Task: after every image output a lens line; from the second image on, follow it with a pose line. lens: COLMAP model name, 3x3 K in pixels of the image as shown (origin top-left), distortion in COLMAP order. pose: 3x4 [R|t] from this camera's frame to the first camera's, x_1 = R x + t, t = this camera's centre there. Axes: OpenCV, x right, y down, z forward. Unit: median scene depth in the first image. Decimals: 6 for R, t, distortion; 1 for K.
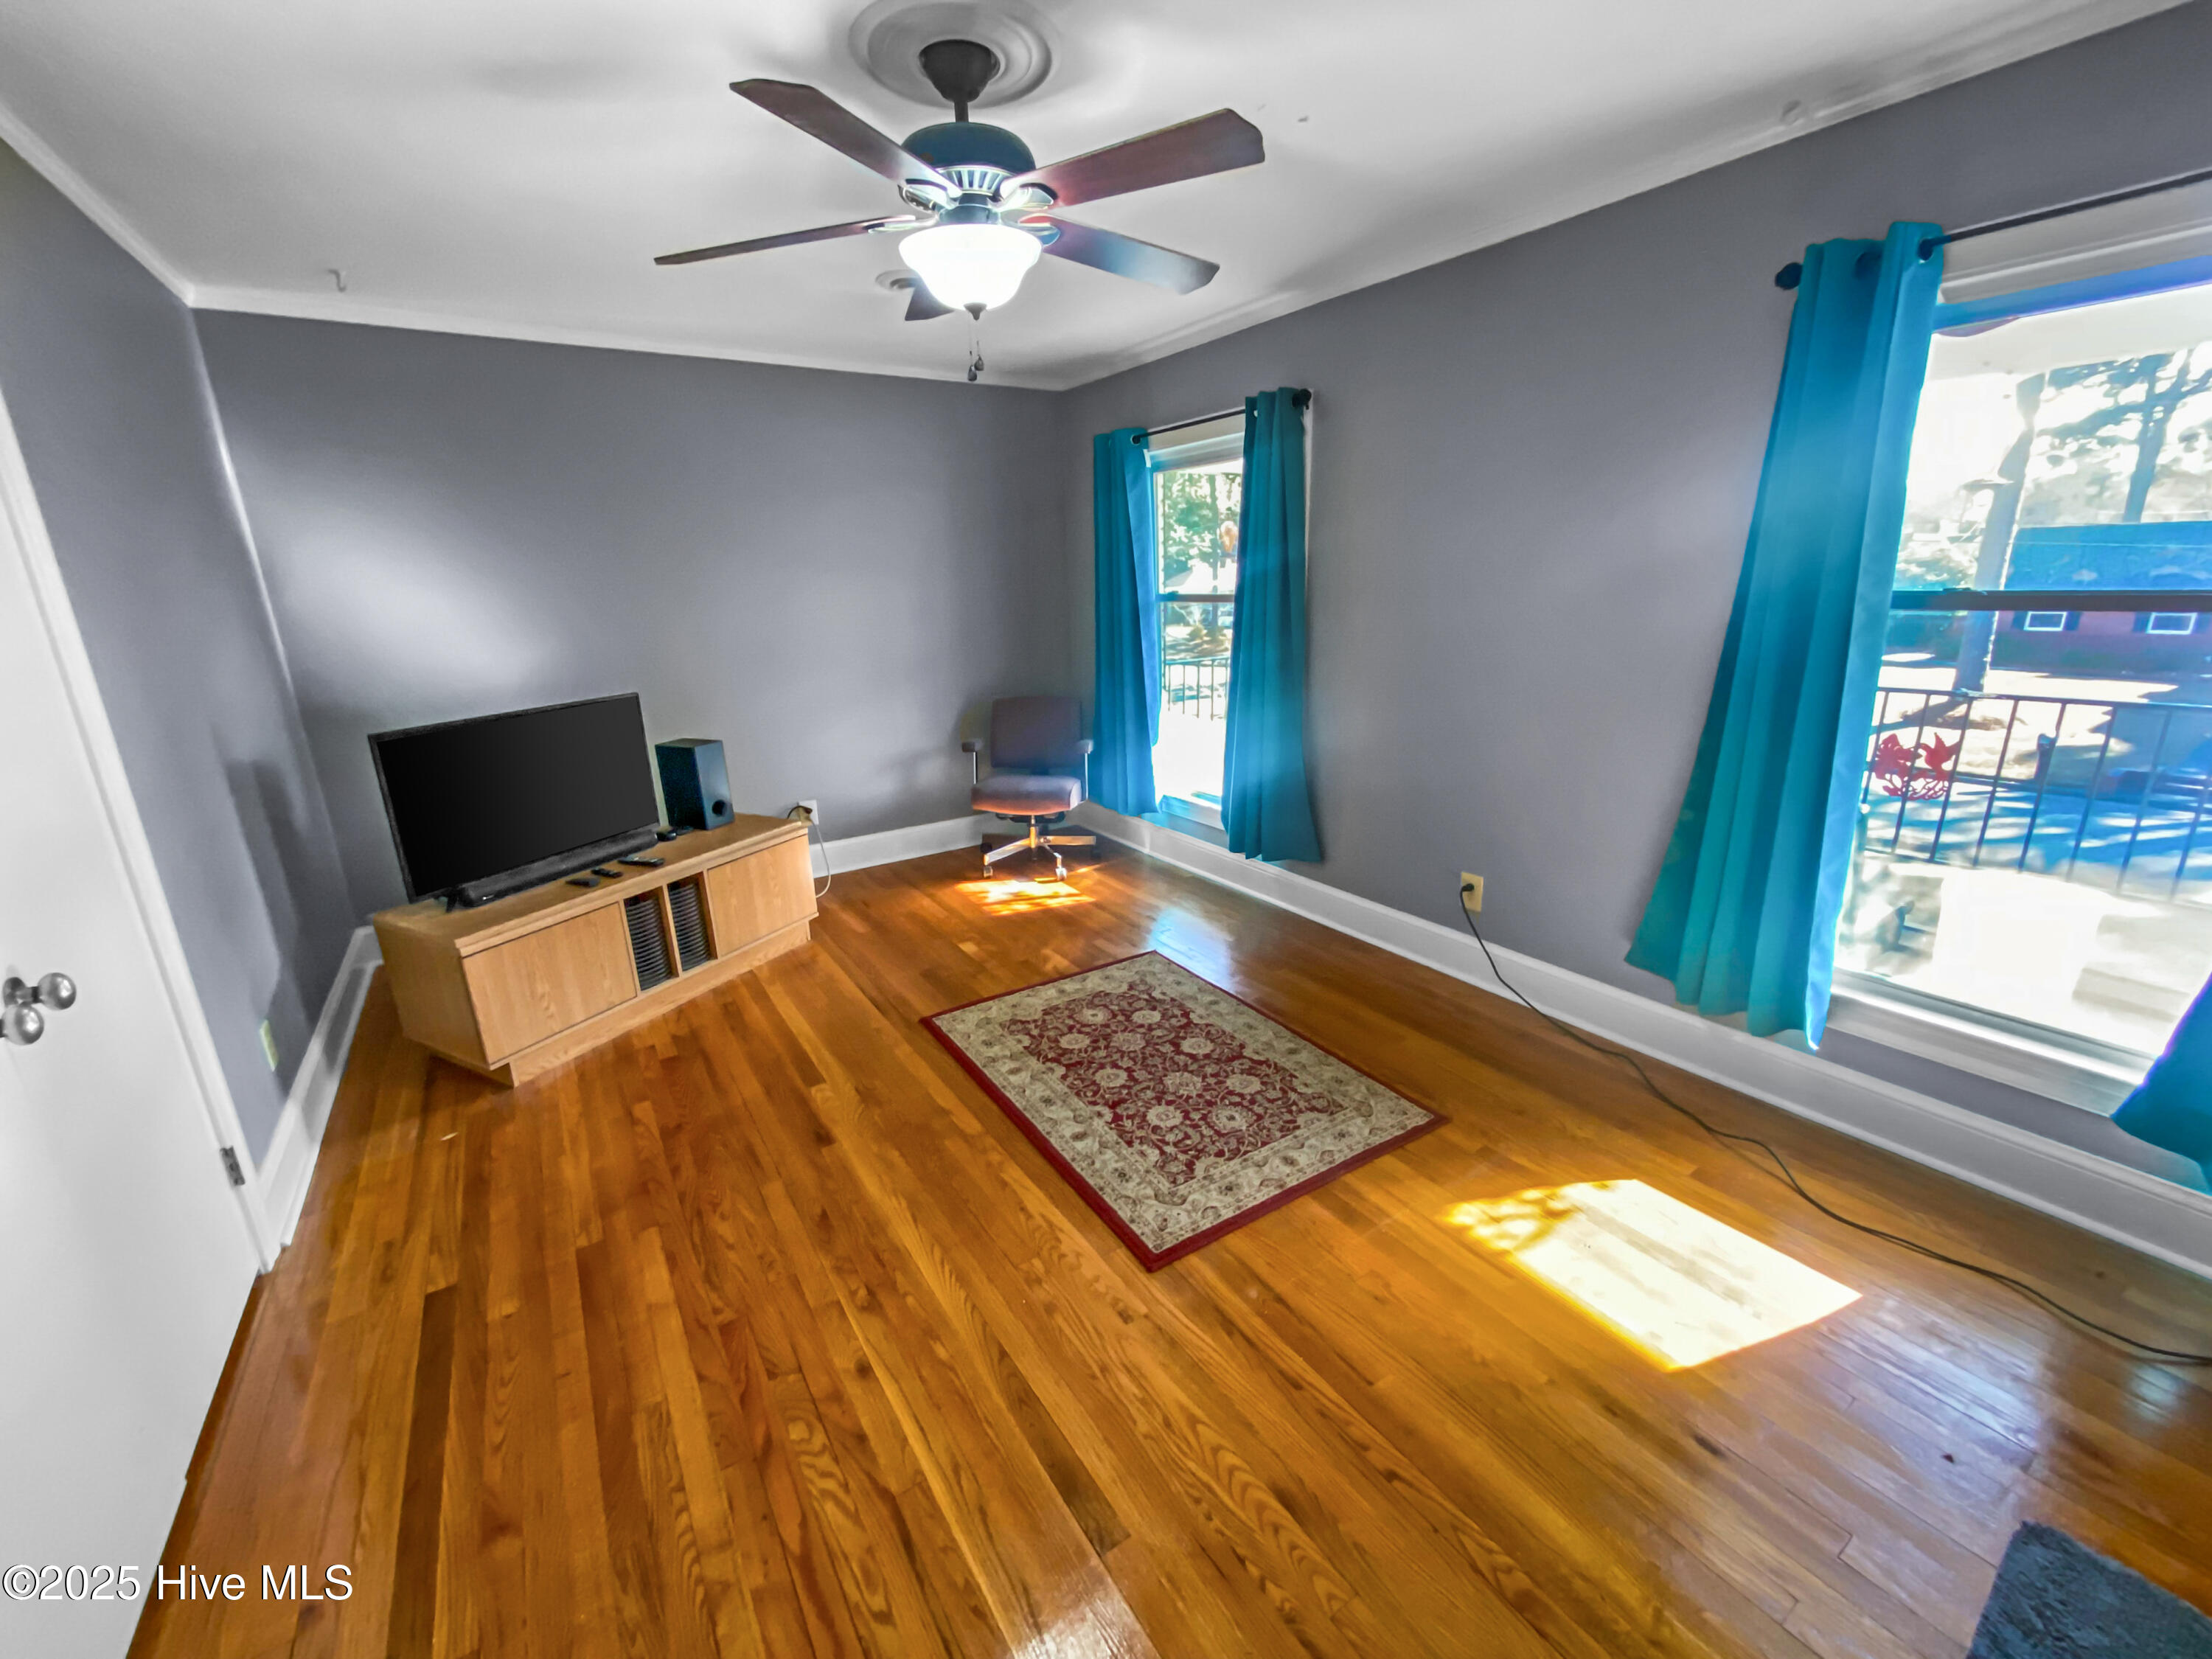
lens RADIAL K [[889.8, 0, 1100.3], [0, 889.8, 830.2], [0, 0, 1]] dist [0.009927, -0.002869]
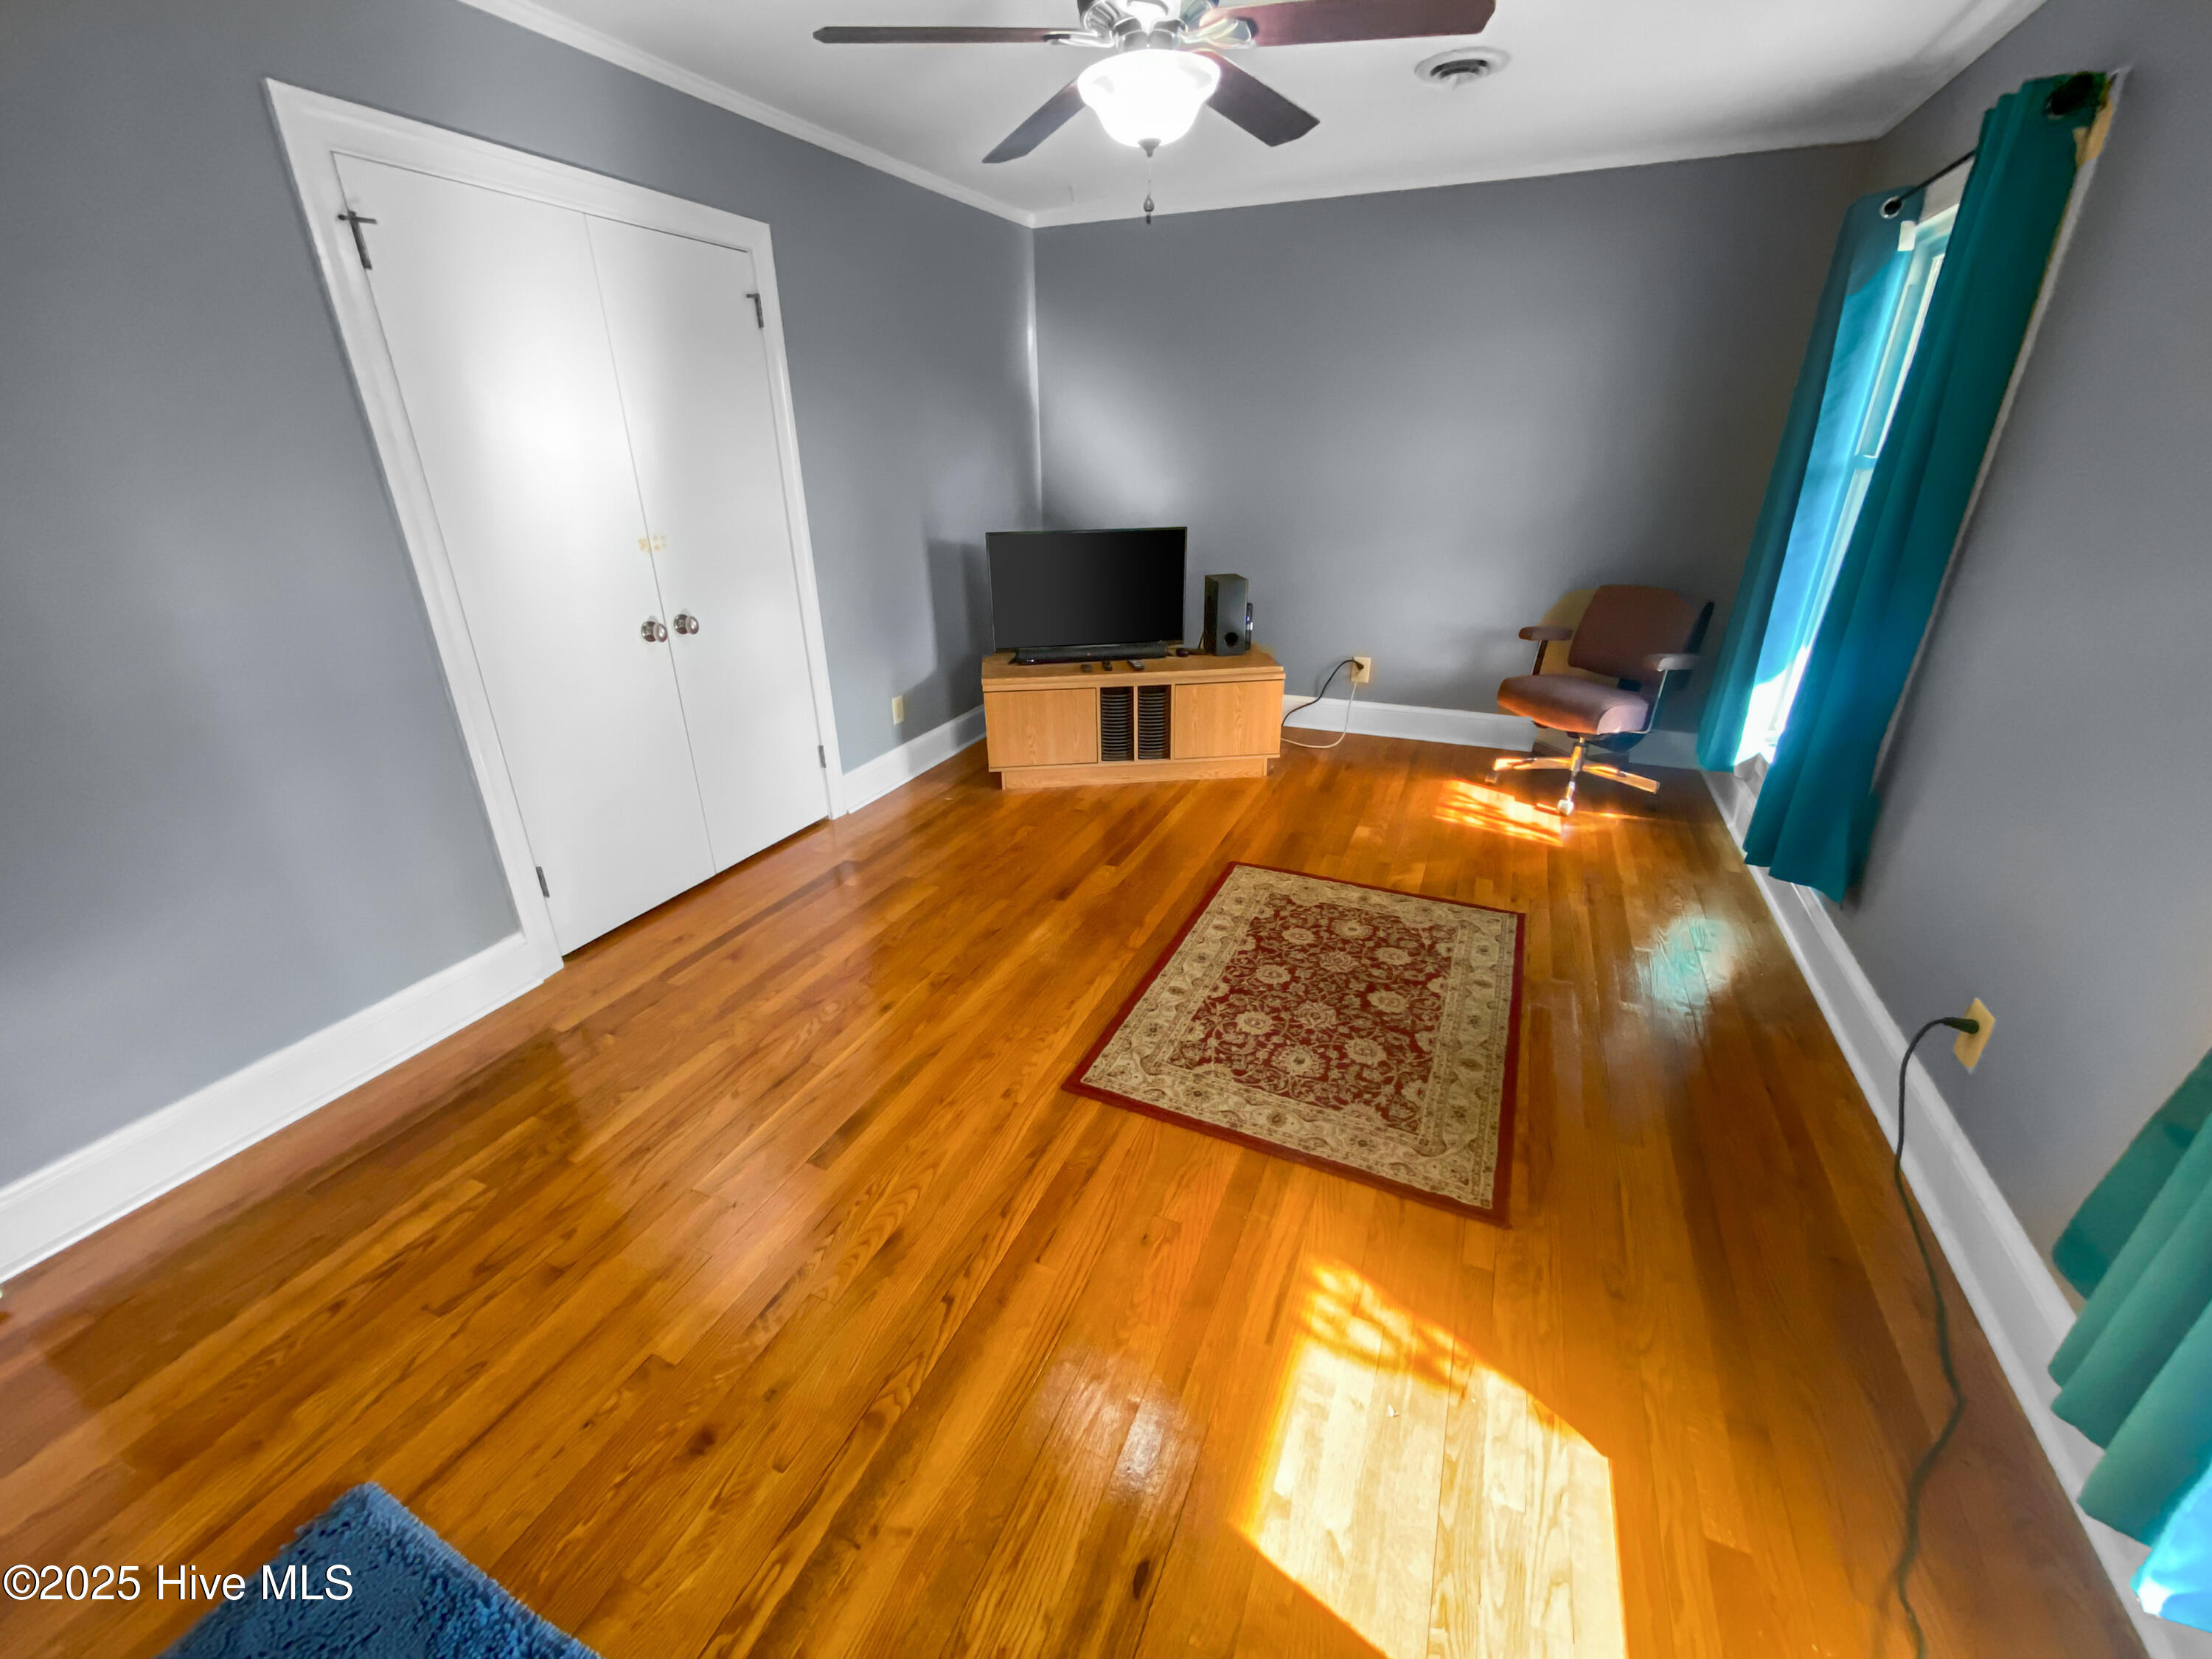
lens RADIAL K [[889.8, 0, 1110.9], [0, 889.8, 827.3], [0, 0, 1]] dist [0.009927, -0.002869]
pose [[0.551785, 0.353144, -0.755528, 0.559788], [-0.238749, 0.934896, 0.262618, -0.080391], [0.799082, 0.035473, 0.600174, 0.255808]]
